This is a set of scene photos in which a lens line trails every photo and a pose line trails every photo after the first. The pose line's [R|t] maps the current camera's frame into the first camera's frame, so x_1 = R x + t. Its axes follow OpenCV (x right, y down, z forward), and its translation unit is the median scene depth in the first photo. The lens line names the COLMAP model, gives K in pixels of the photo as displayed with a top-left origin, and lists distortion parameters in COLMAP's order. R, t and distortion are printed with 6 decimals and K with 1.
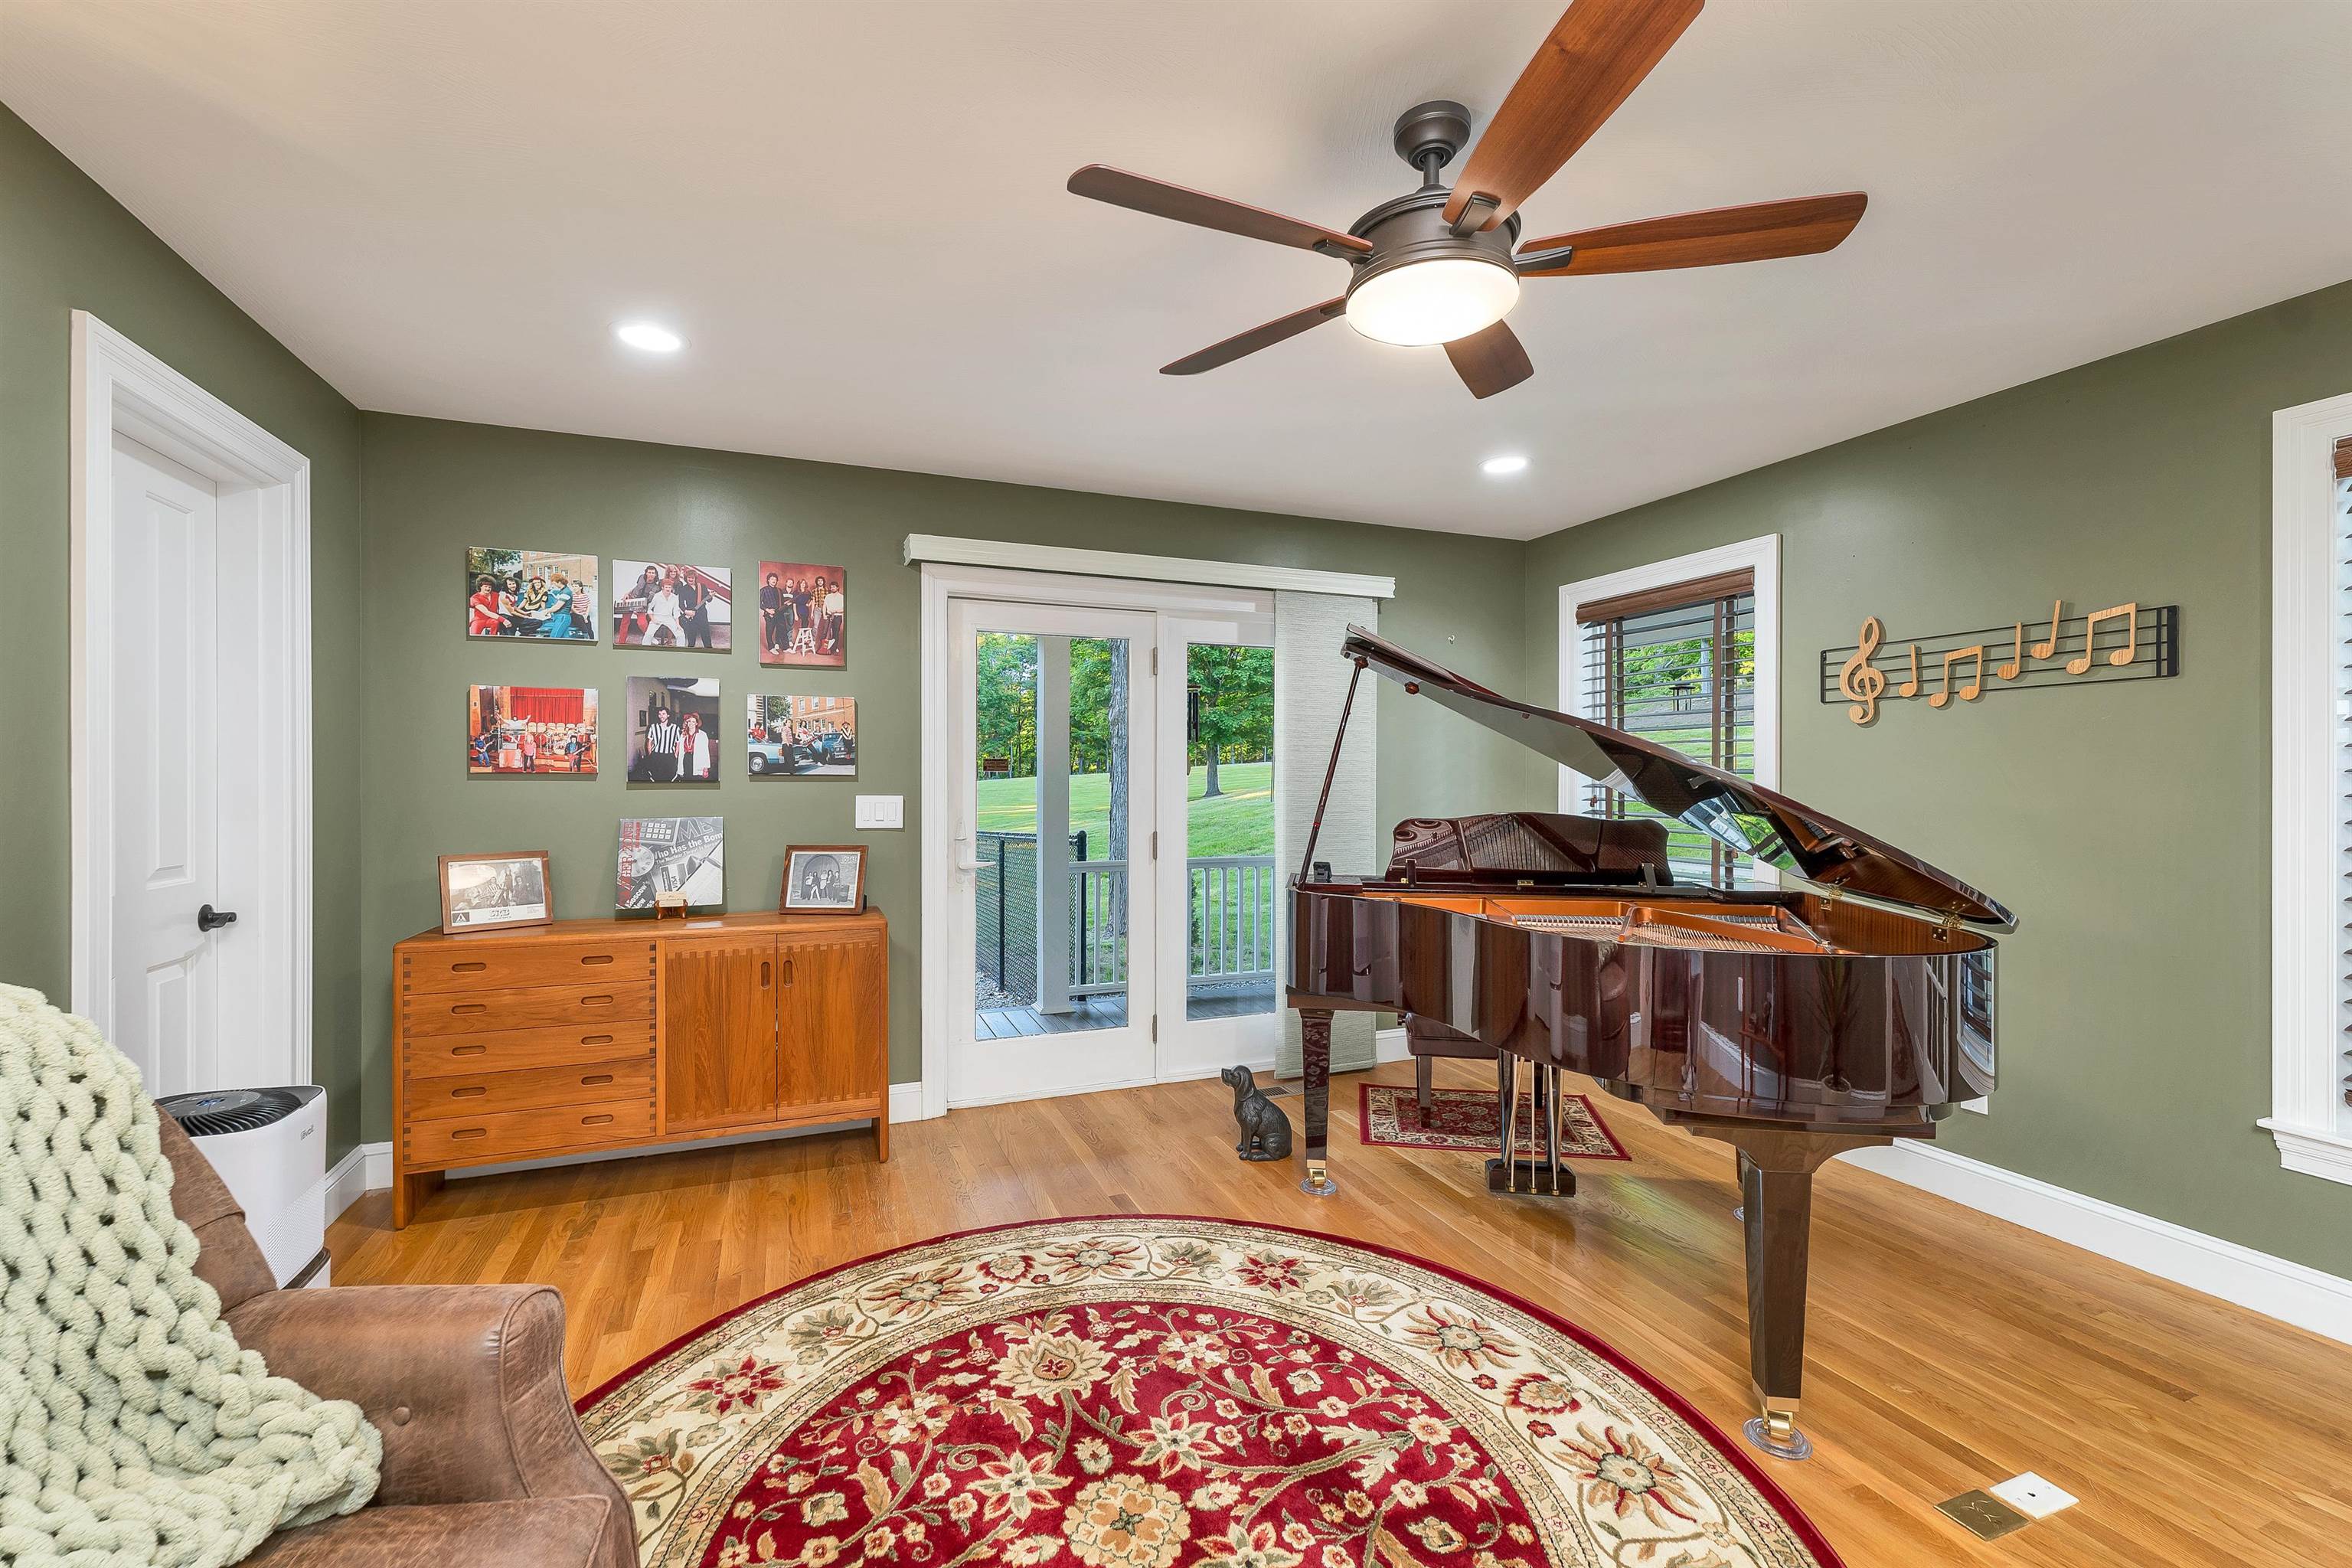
lens RADIAL K [[968.1, 0, 1166.2], [0, 968.1, 779.0], [0, 0, 1]] dist [0.003497, 0.000104]
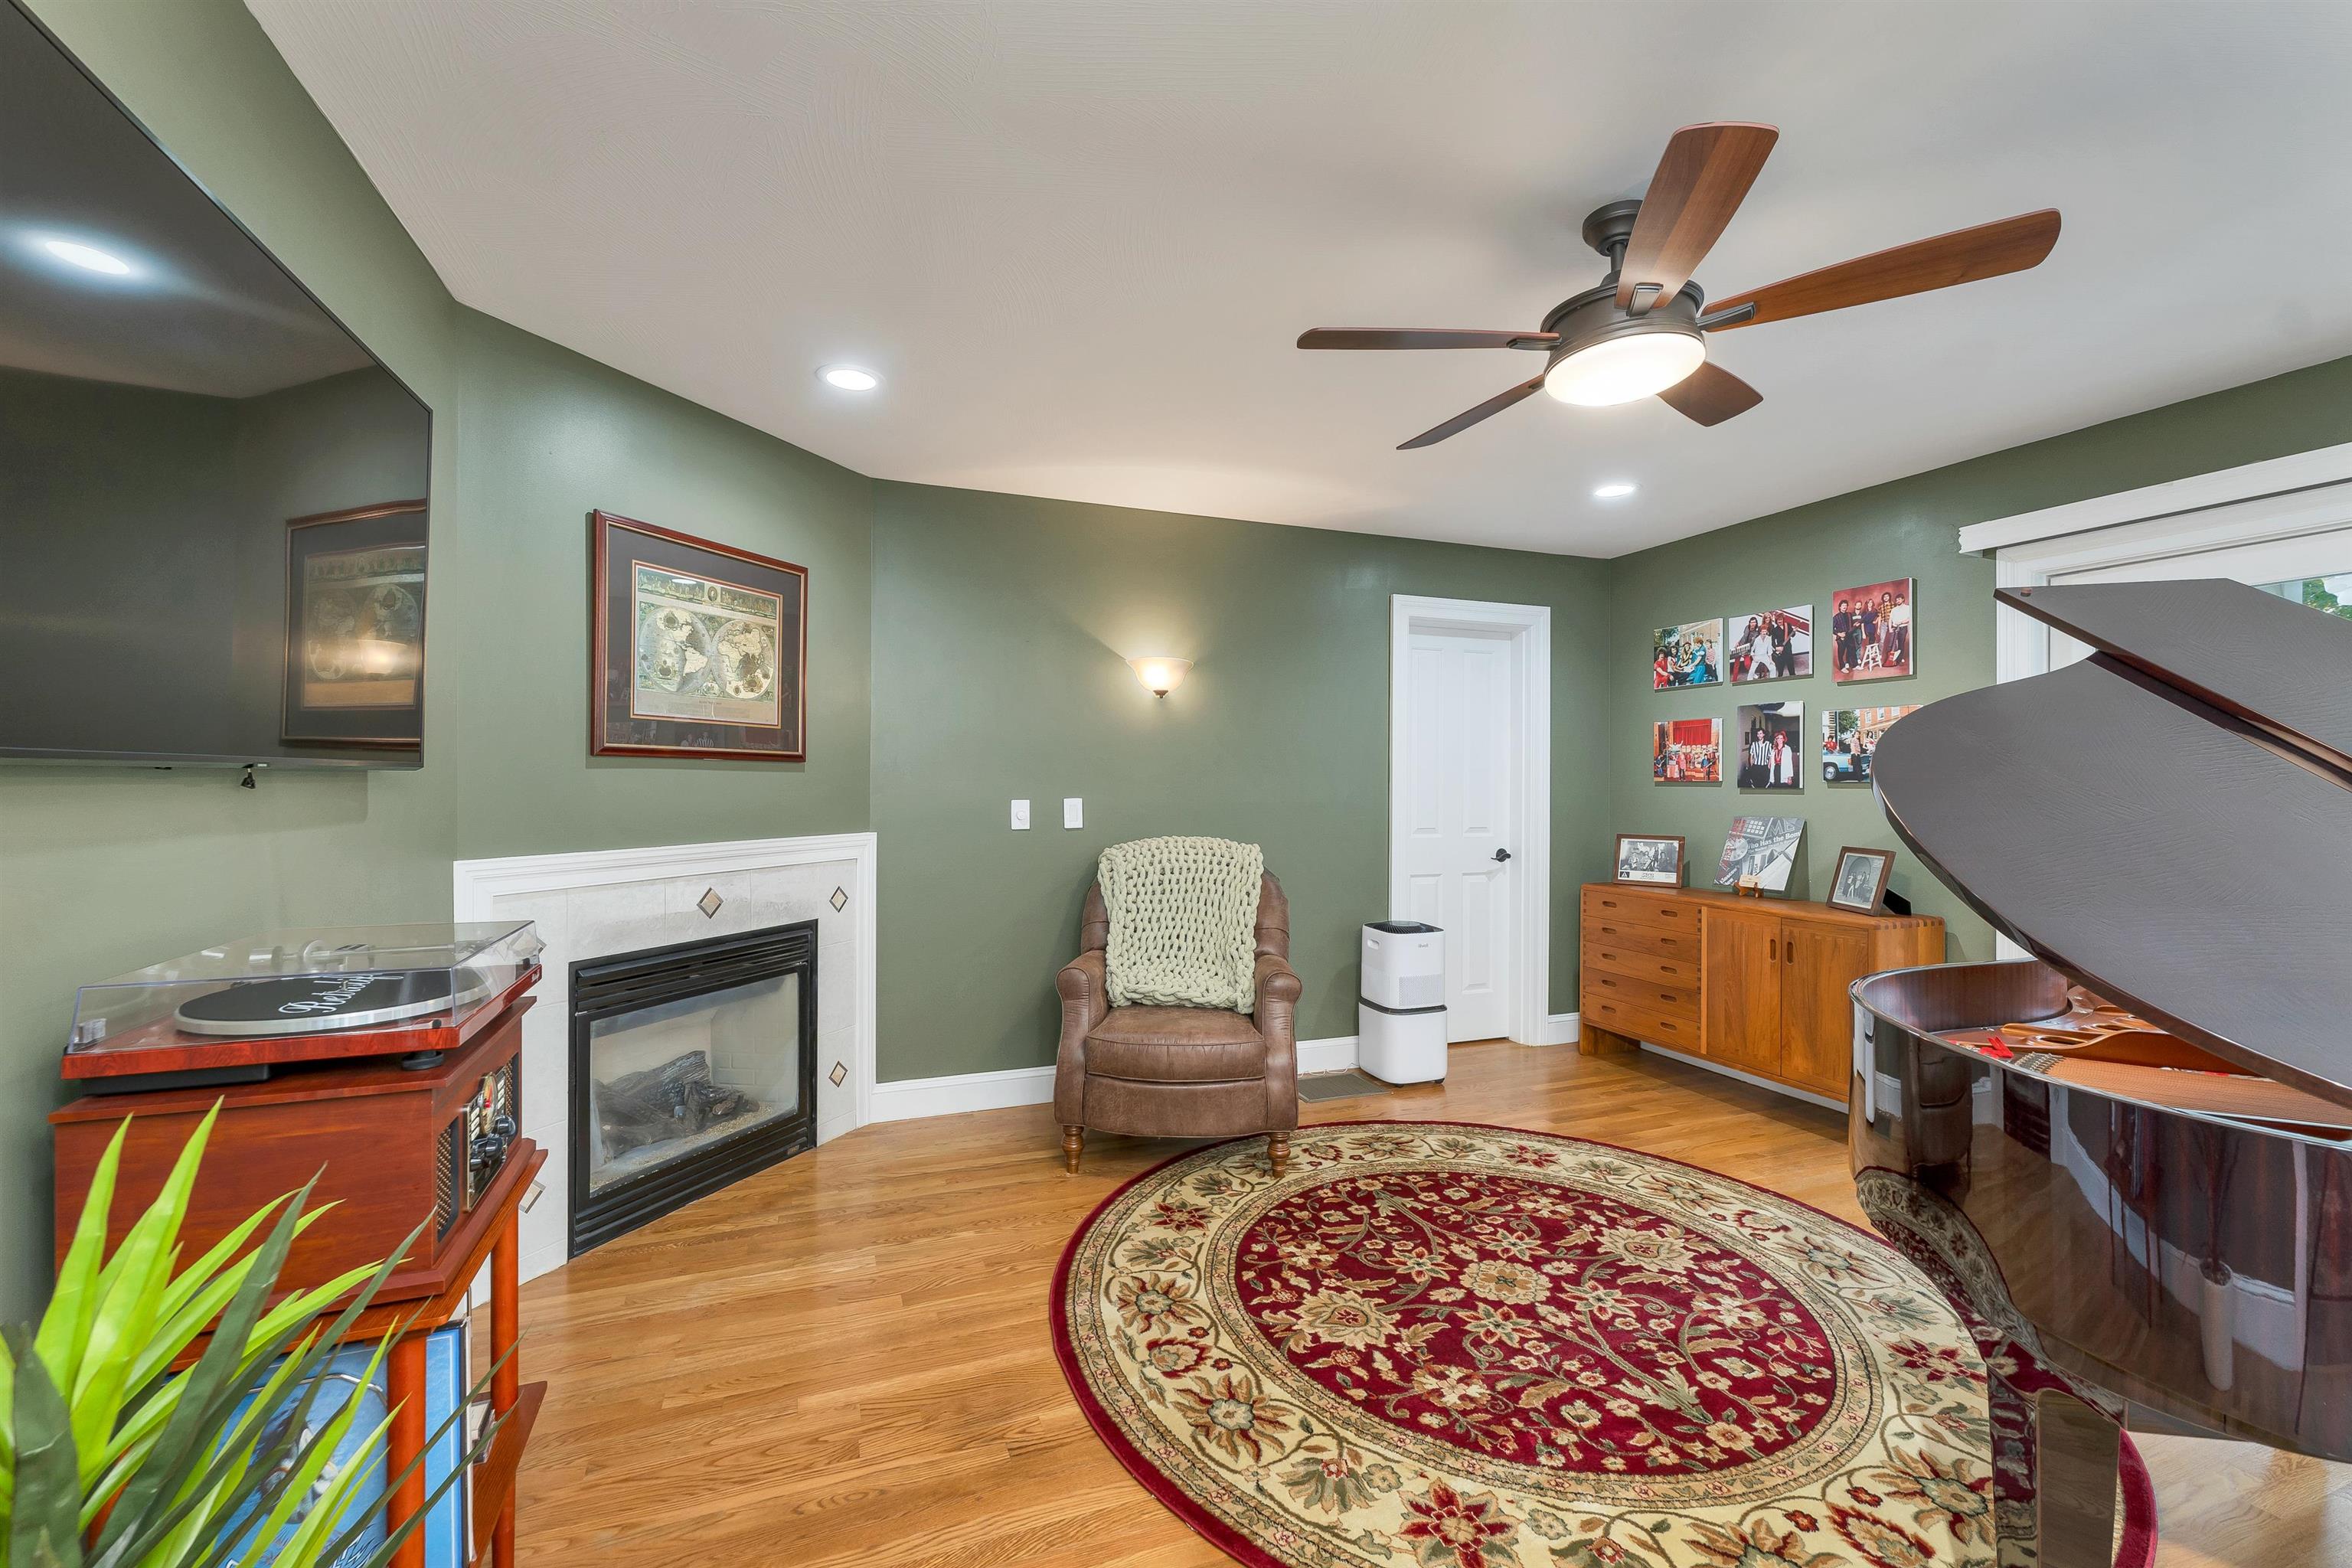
lens RADIAL K [[968.1, 0, 1163.8], [0, 968.1, 782.8], [0, 0, 1]] dist [0.003497, 0.000104]
pose [[-0.008853, -0.000453, -0.999961, 0.795312], [-0.003487, 0.999994, -0.000423, -0.000572], [0.999955, 0.003483, -0.008854, 0.262612]]
